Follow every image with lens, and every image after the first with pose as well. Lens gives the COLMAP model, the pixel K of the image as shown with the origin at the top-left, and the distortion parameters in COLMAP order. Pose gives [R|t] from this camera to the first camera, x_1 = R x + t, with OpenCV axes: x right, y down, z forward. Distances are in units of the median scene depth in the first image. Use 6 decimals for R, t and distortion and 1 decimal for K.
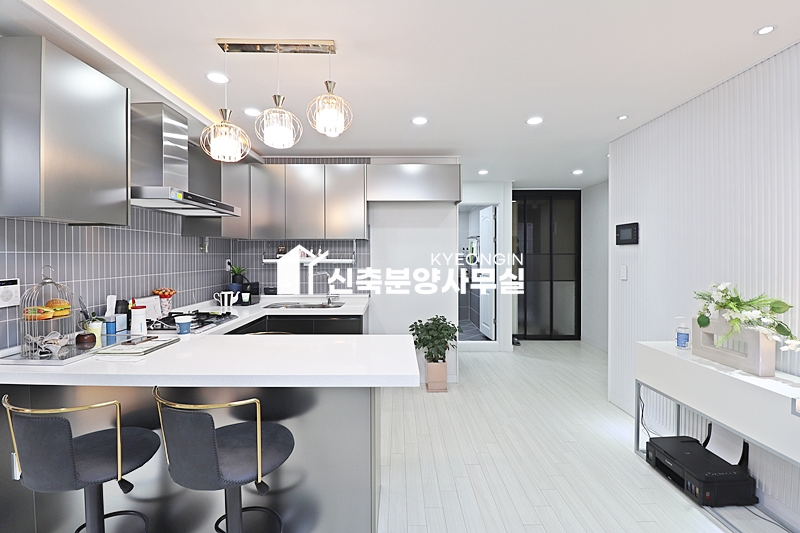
lens RADIAL K [[368.9, 0, 402.6], [0, 368.9, 259.3], [0, 0, 1]] dist [-0.003646, -0.009229]
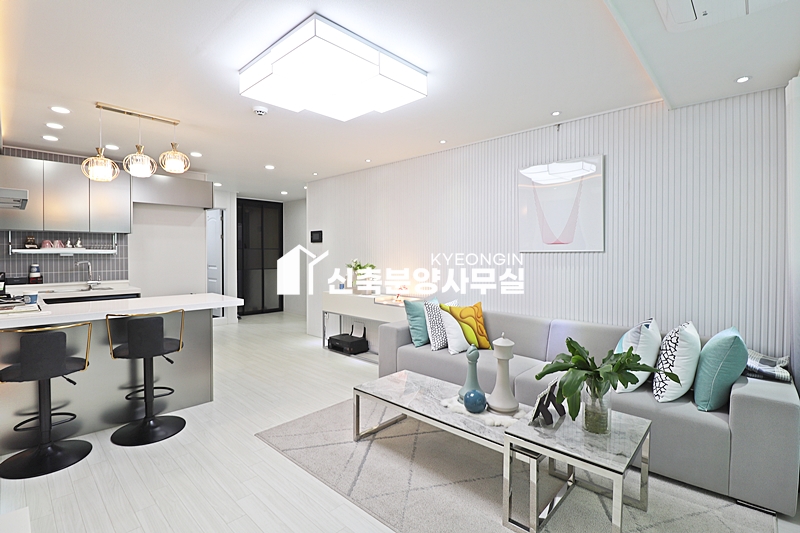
lens RADIAL K [[368.9, 0, 398.0], [0, 368.9, 257.4], [0, 0, 1]] dist [-0.003646, -0.009229]
pose [[0.698150, -0.006846, 0.715919, -0.400064], [0.005434, 0.999976, 0.004263, 0.026650], [-0.715931, 0.000915, 0.698171, -0.538513]]
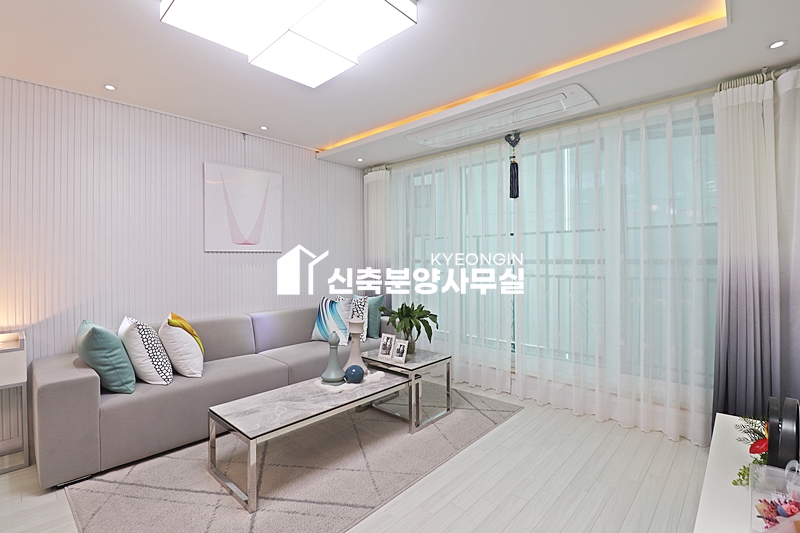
lens RADIAL K [[368.9, 0, 395.7], [0, 368.9, 260.8], [0, 0, 1]] dist [-0.003646, -0.009229]
pose [[-0.716120, 0.002800, 0.697972, -0.441647], [0.009750, 0.999935, 0.005992, 0.042776], [-0.697909, 0.011096, -0.716100, 0.317156]]
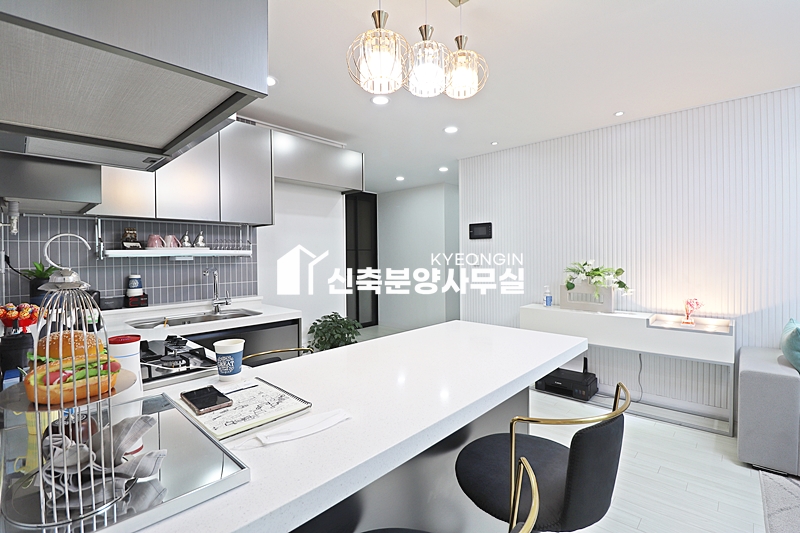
lens RADIAL K [[368.9, 0, 404.1], [0, 368.9, 259.7], [0, 0, 1]] dist [-0.003646, -0.009229]
pose [[0.690864, -0.015651, 0.722815, -0.539737], [0.017320, 0.999837, 0.005095, 0.023305], [-0.722777, 0.008999, 0.691022, 0.280090]]
